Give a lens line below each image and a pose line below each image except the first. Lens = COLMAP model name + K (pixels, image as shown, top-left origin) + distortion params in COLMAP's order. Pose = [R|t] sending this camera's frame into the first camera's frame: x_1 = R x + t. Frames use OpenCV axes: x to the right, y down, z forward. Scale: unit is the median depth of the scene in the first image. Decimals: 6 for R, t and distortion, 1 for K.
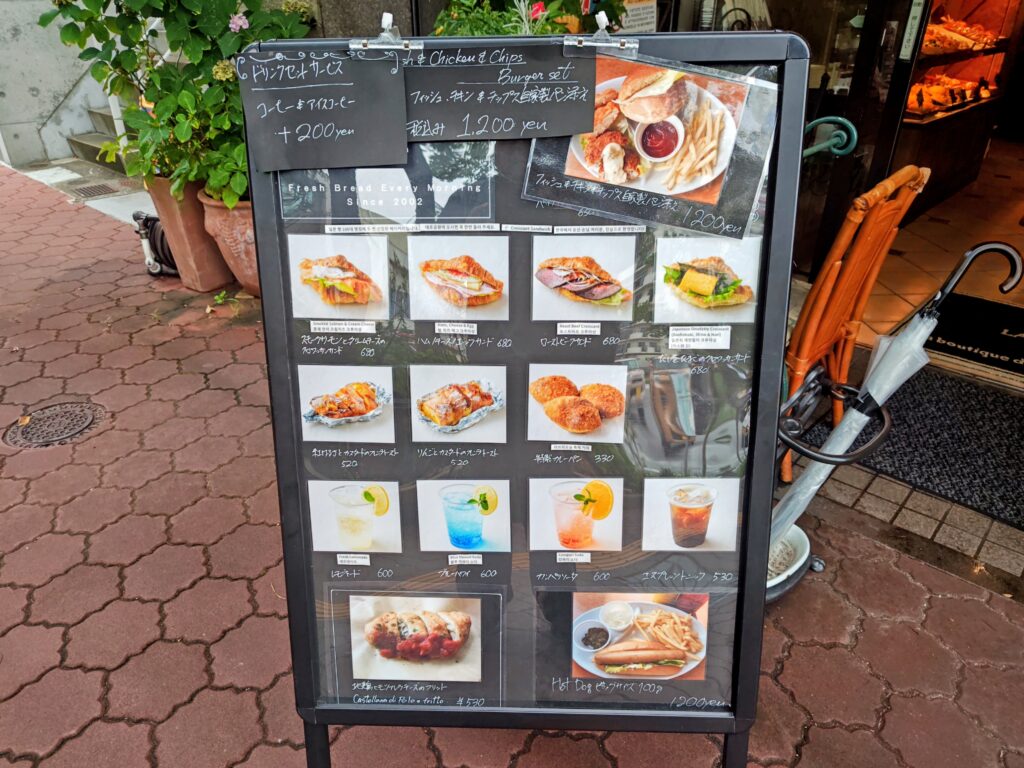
lens RADIAL K [[722.5, 0, 510.6], [0, 722.5, 389.2], [0, 0, 1]] dist [0.032563, -0.002185]
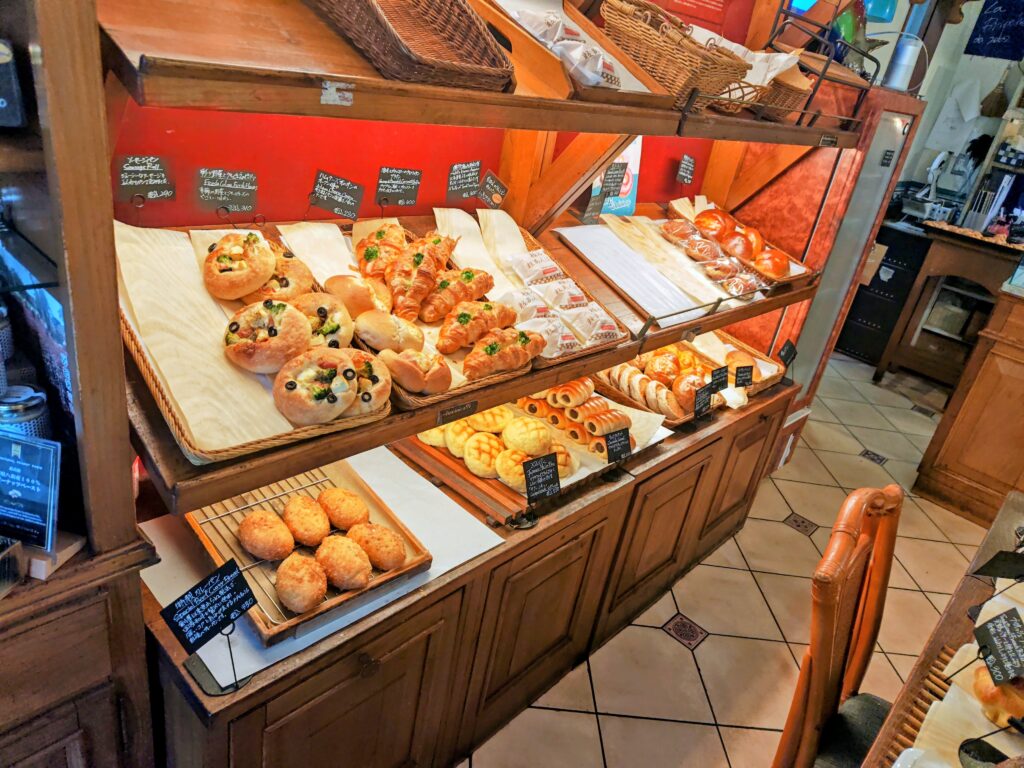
lens RADIAL K [[722.5, 0, 510.6], [0, 722.5, 389.2], [0, 0, 1]] dist [0.032563, -0.002185]
pose [[0.986310, 0.150483, 0.067436, 2.778967], [-0.147105, 0.987723, -0.052560, -2.087552], [-0.074517, 0.041920, 0.996338, 3.415263]]
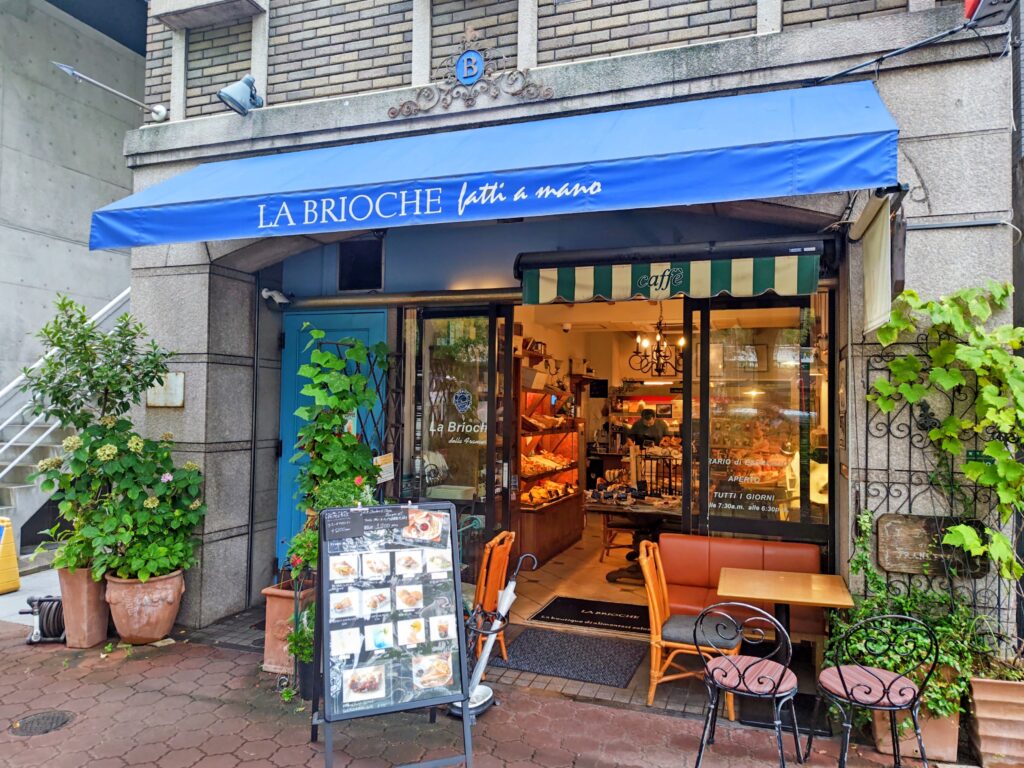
lens RADIAL K [[722.5, 0, 510.6], [0, 722.5, 389.2], [0, 0, 1]] dist [0.032563, -0.002185]
pose [[0.924064, 0.019205, 0.381755, -0.806220], [0.170768, 0.872783, -0.457261, 0.815262], [-0.341971, 0.487730, 0.803228, -2.481484]]
